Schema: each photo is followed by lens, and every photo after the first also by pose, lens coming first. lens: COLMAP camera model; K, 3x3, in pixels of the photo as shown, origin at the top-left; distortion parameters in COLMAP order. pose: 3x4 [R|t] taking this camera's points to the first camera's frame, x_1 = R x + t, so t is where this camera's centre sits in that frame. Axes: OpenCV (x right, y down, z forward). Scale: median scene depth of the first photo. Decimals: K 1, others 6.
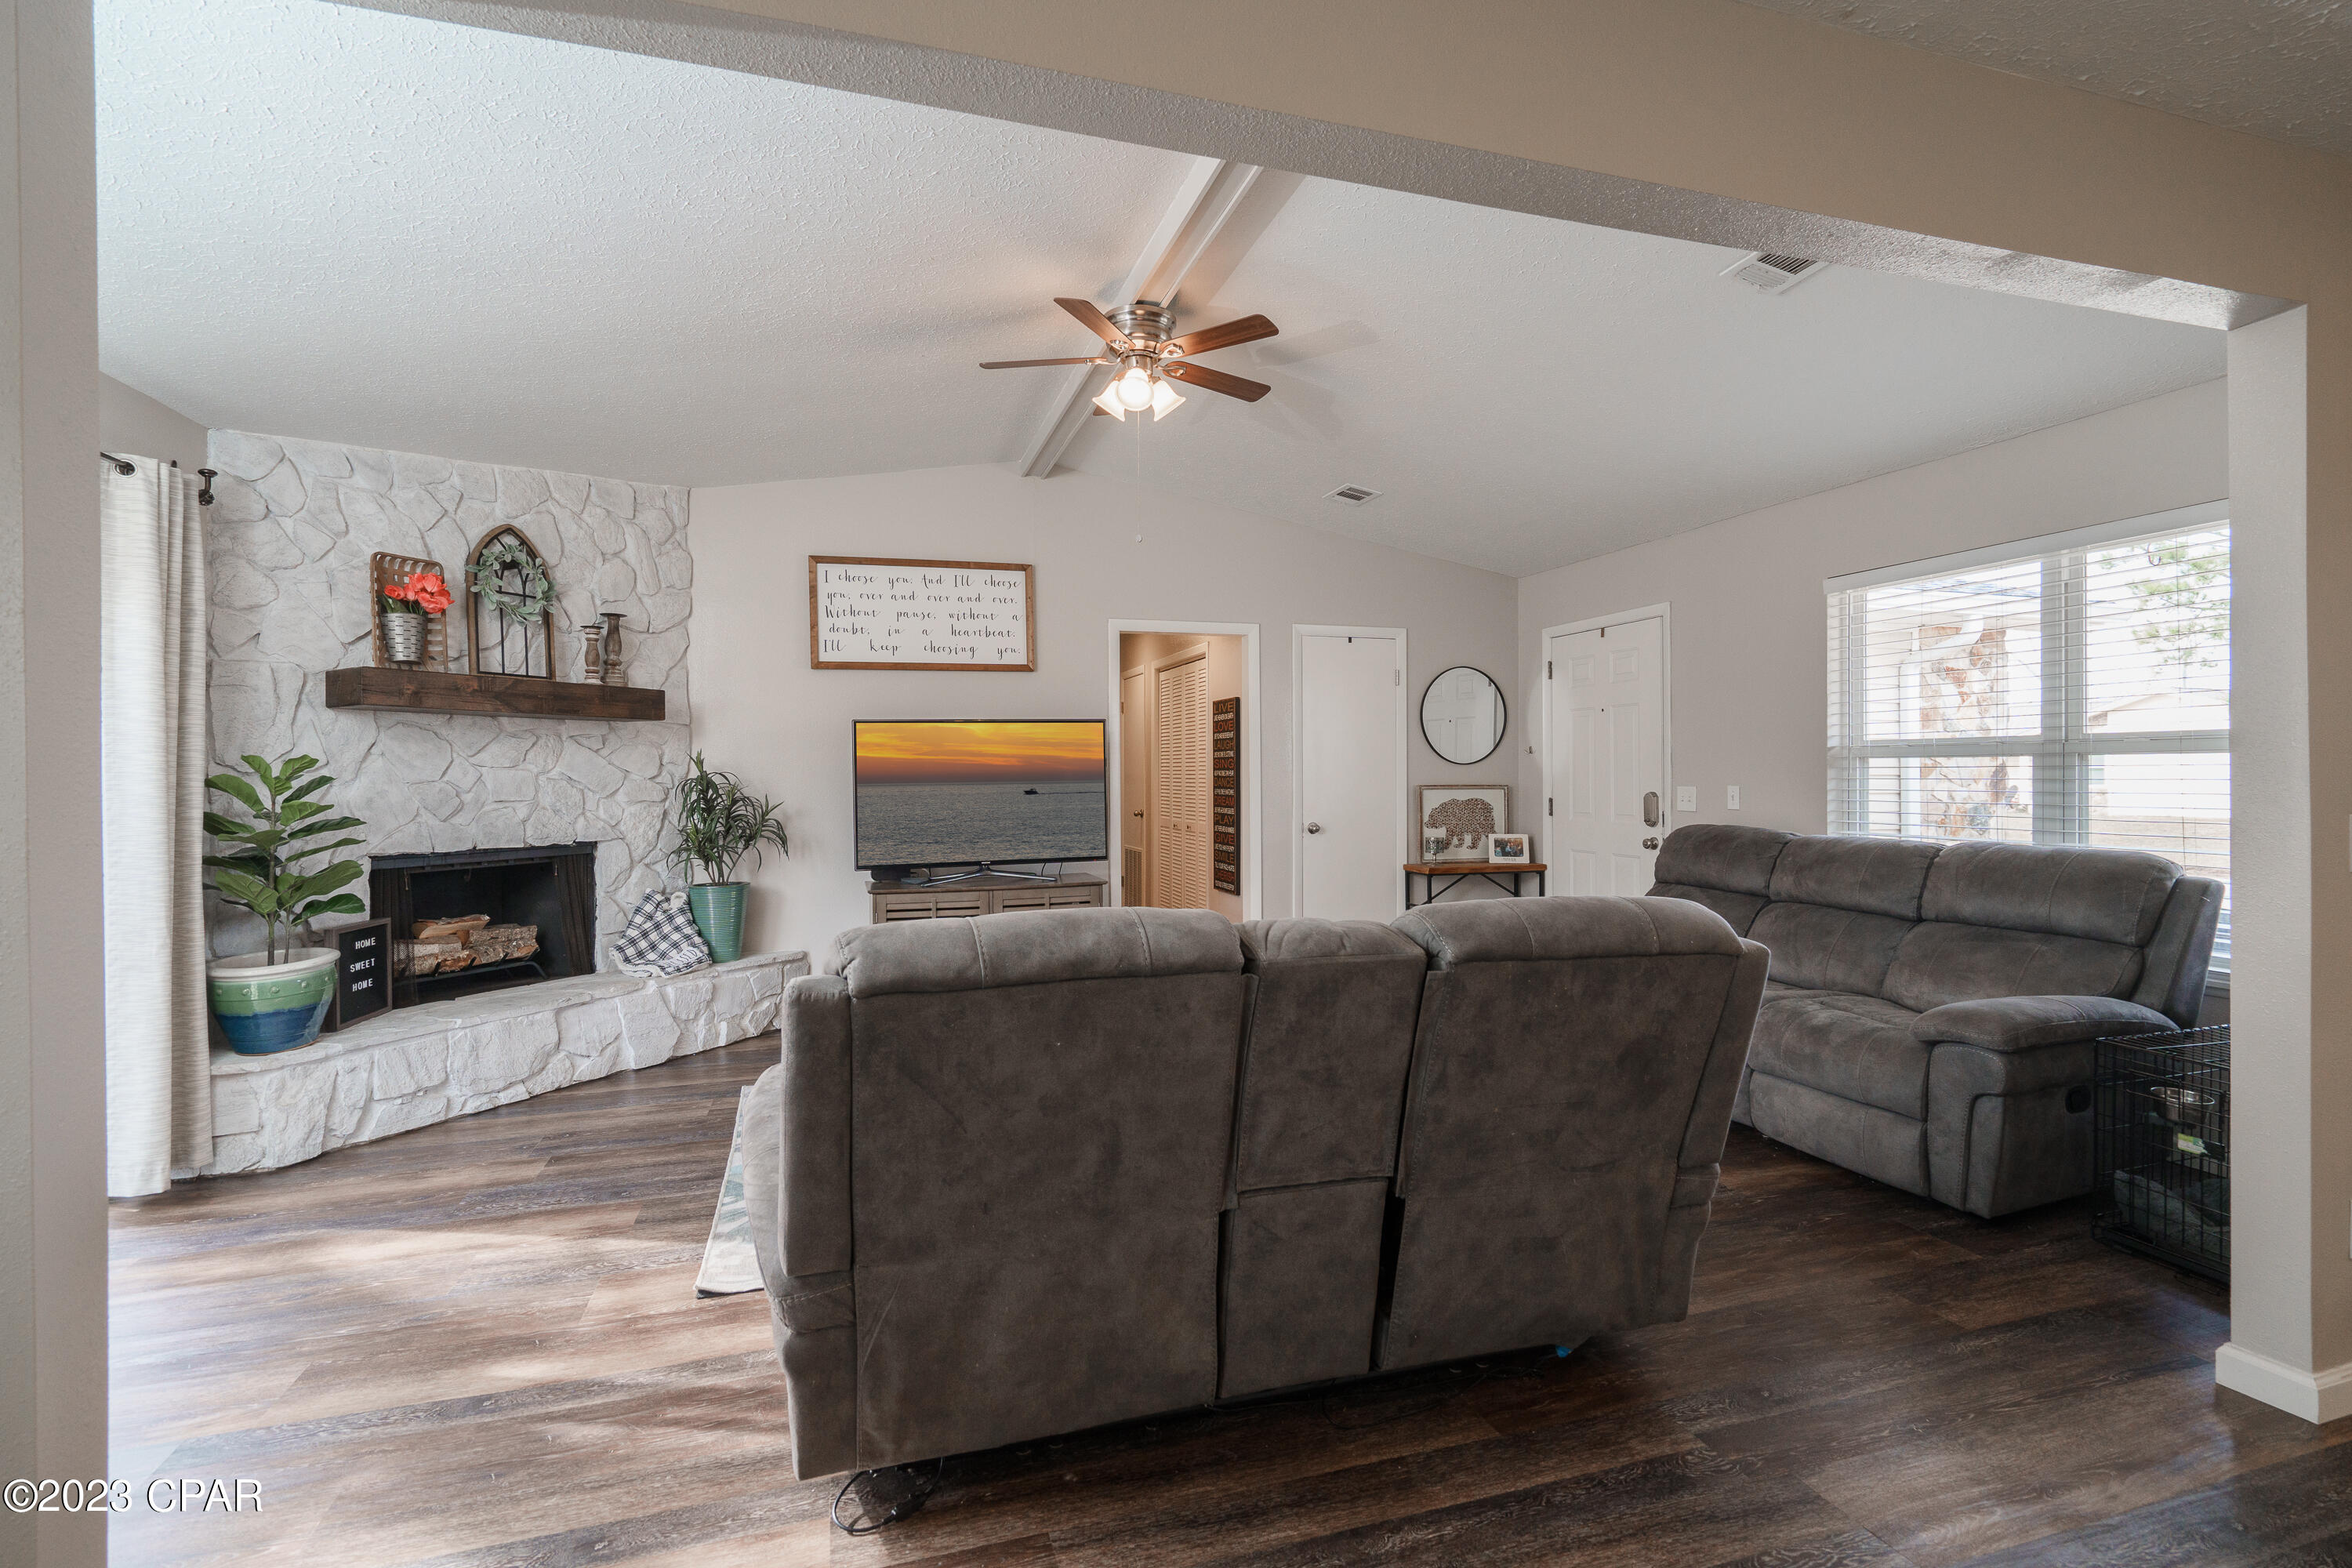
lens RADIAL K [[1081.9, 0, 1165.3], [0, 1081.9, 773.5], [0, 0, 1]] dist [-0.003217, 0.000484]
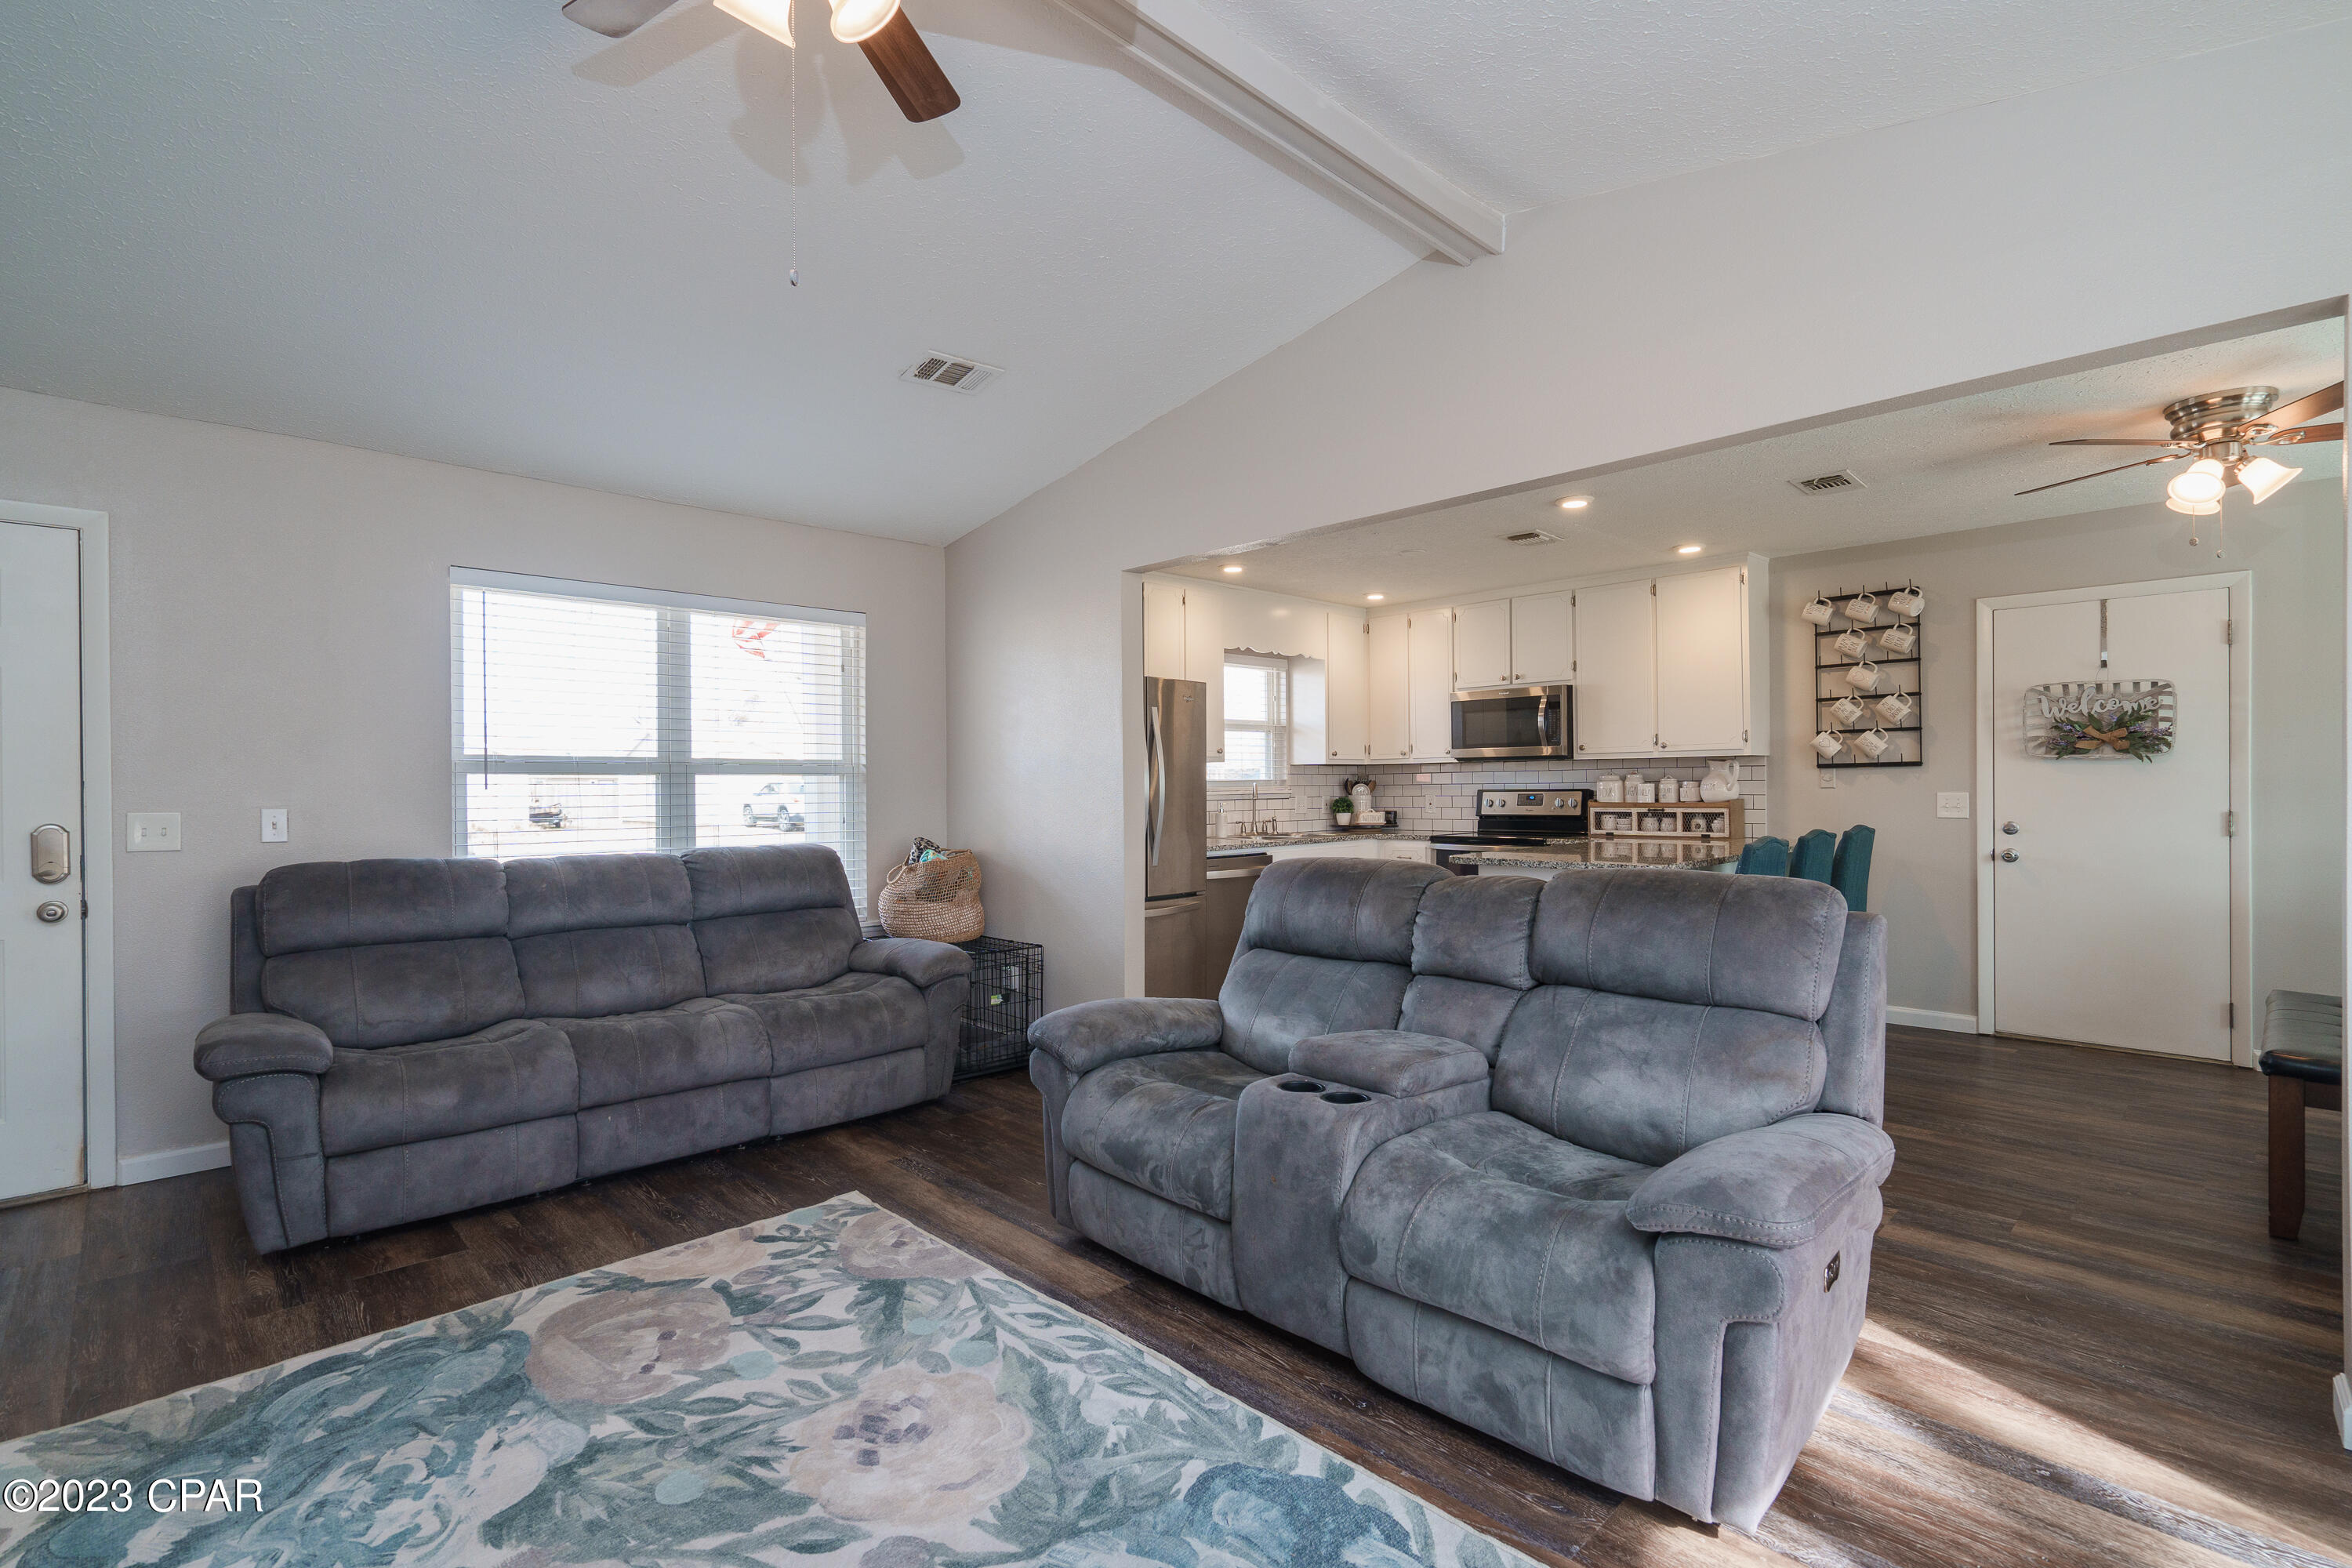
lens RADIAL K [[1072.4, 0, 1180.2], [0, 1072.4, 788.5], [0, 0, 1]] dist [-0.001815, 0.000423]
pose [[-0.459223, 0.005735, 0.888303, -0.409069], [0.008794, 0.999960, -0.001910, 0.004765], [-0.888278, 0.006934, -0.459255, 0.856332]]
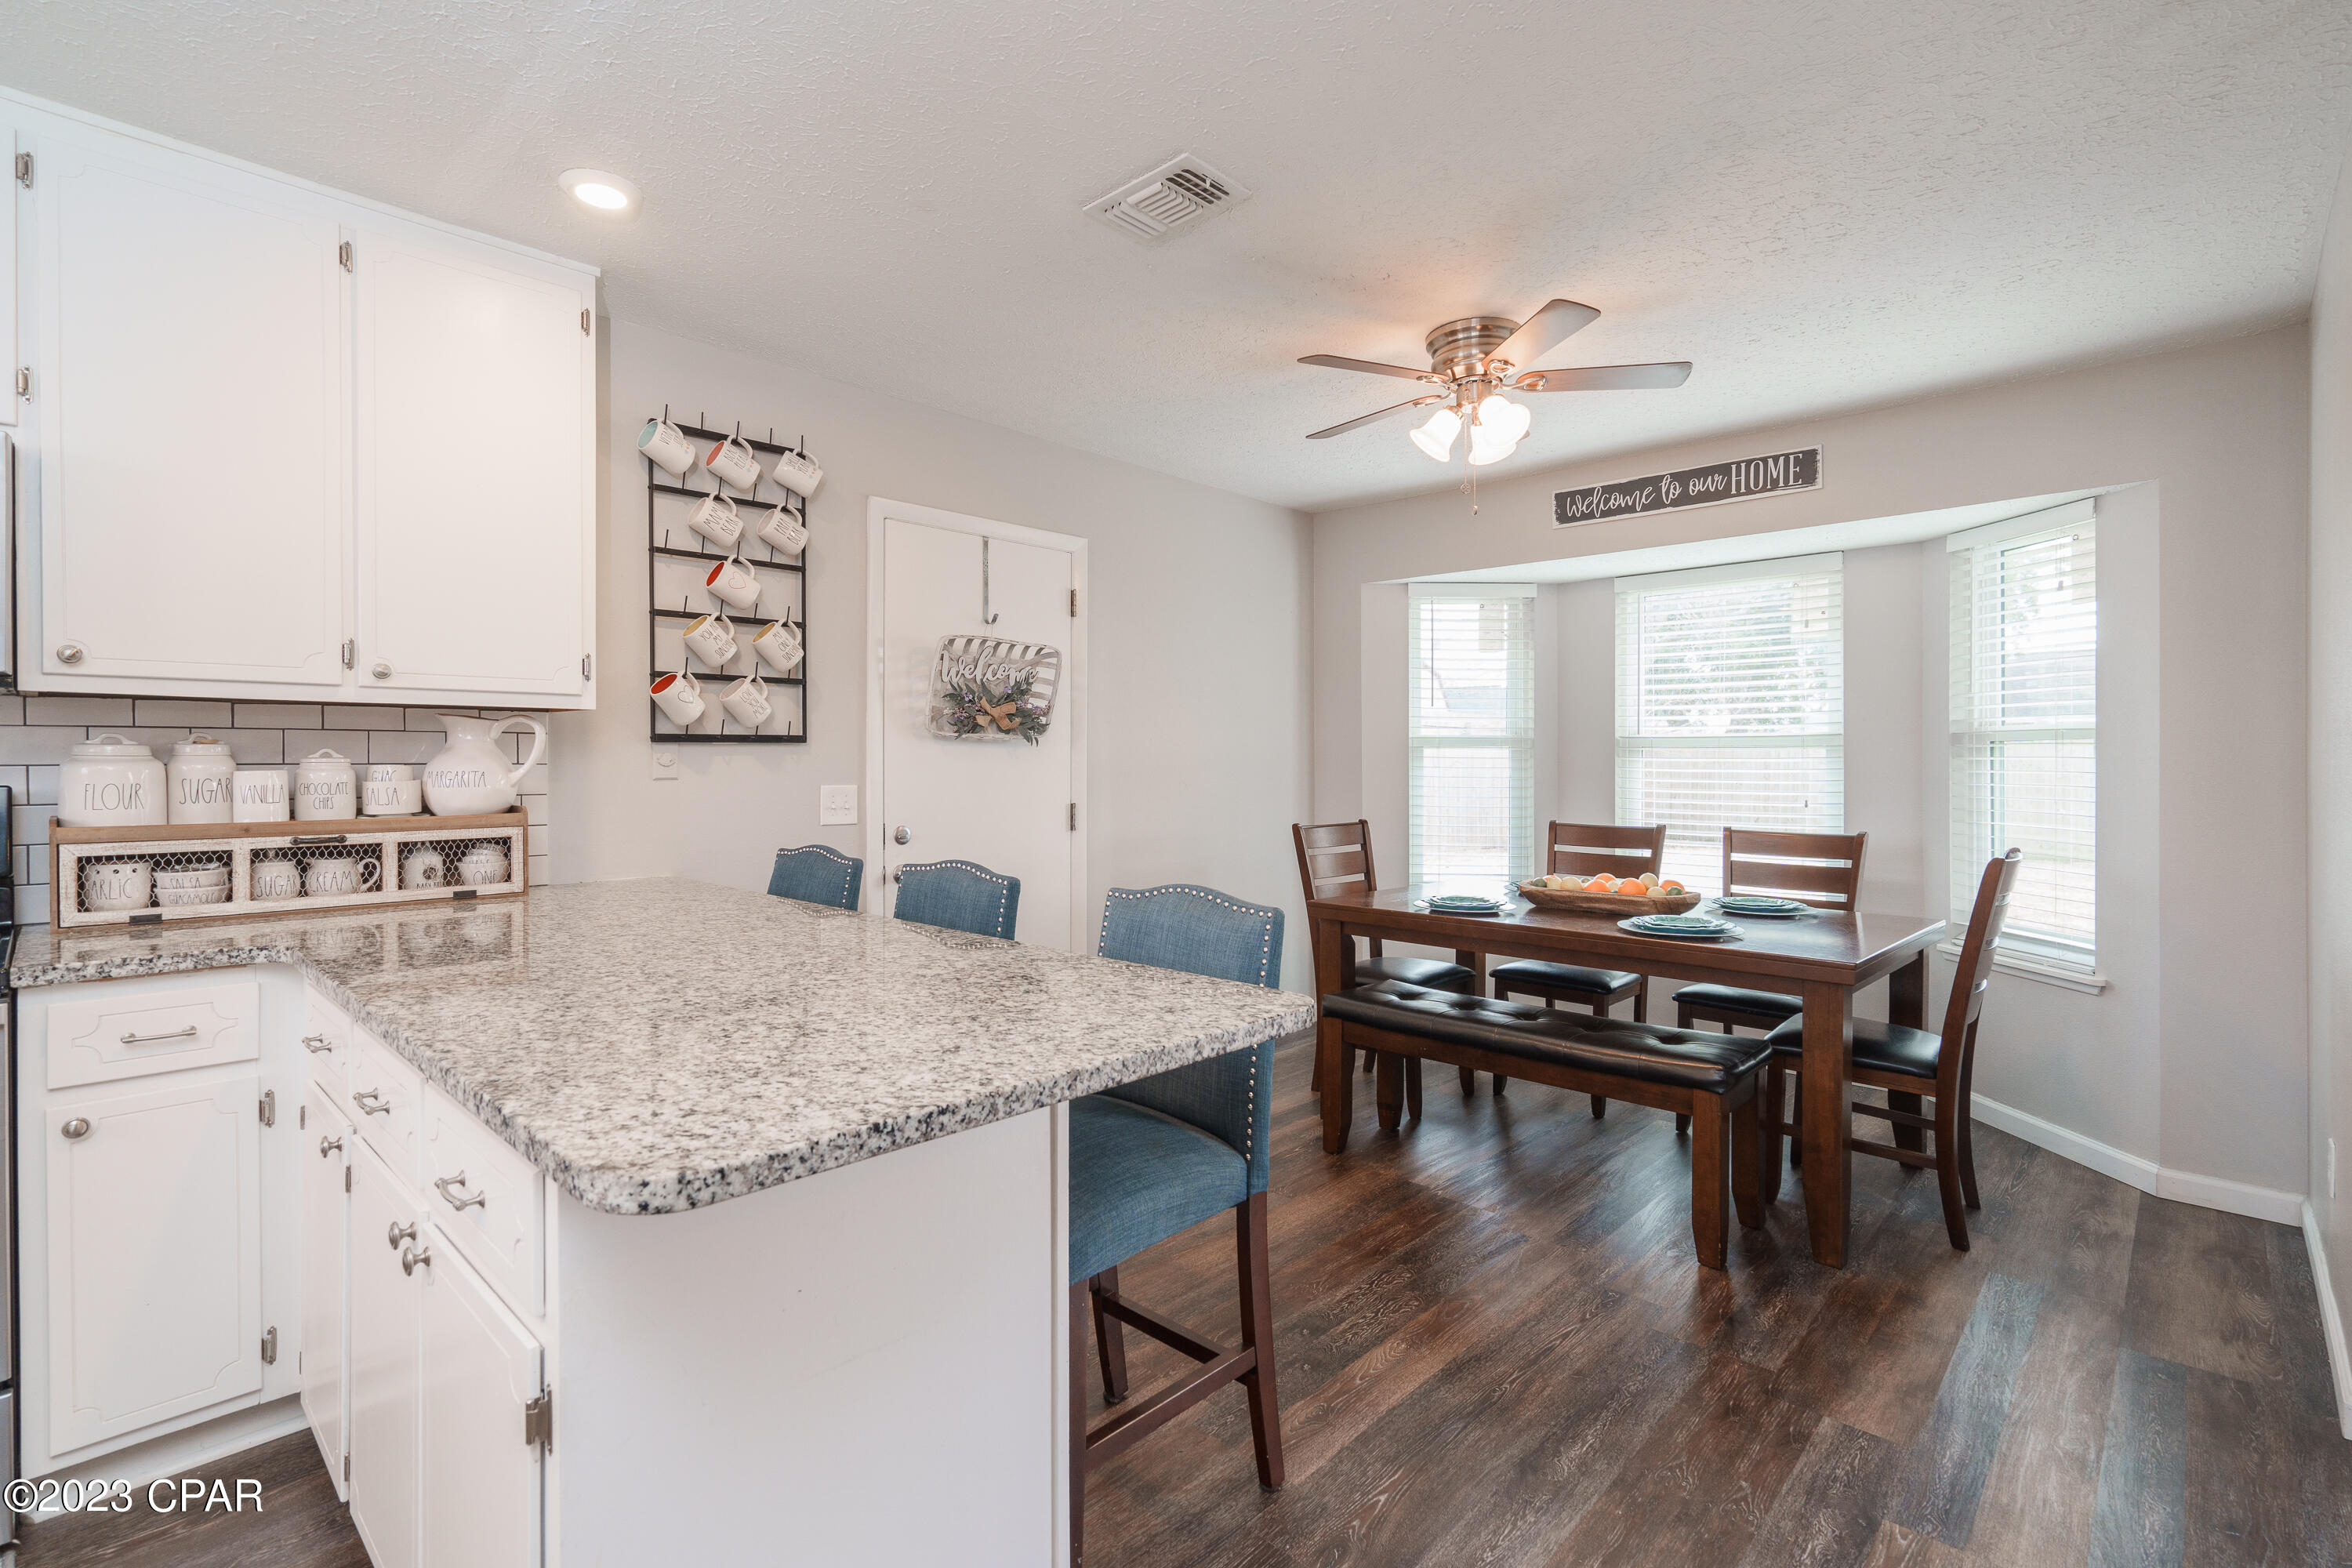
lens RADIAL K [[1082.7, 0, 1170.6], [0, 1082.7, 768.8], [0, 0, 1]] dist [-0.002030, 0.001191]
pose [[-0.872842, 0.006361, -0.487962, 0.378585], [0.003970, 0.999975, 0.005933, -0.000595], [0.487988, 0.003241, -0.872845, 0.373042]]
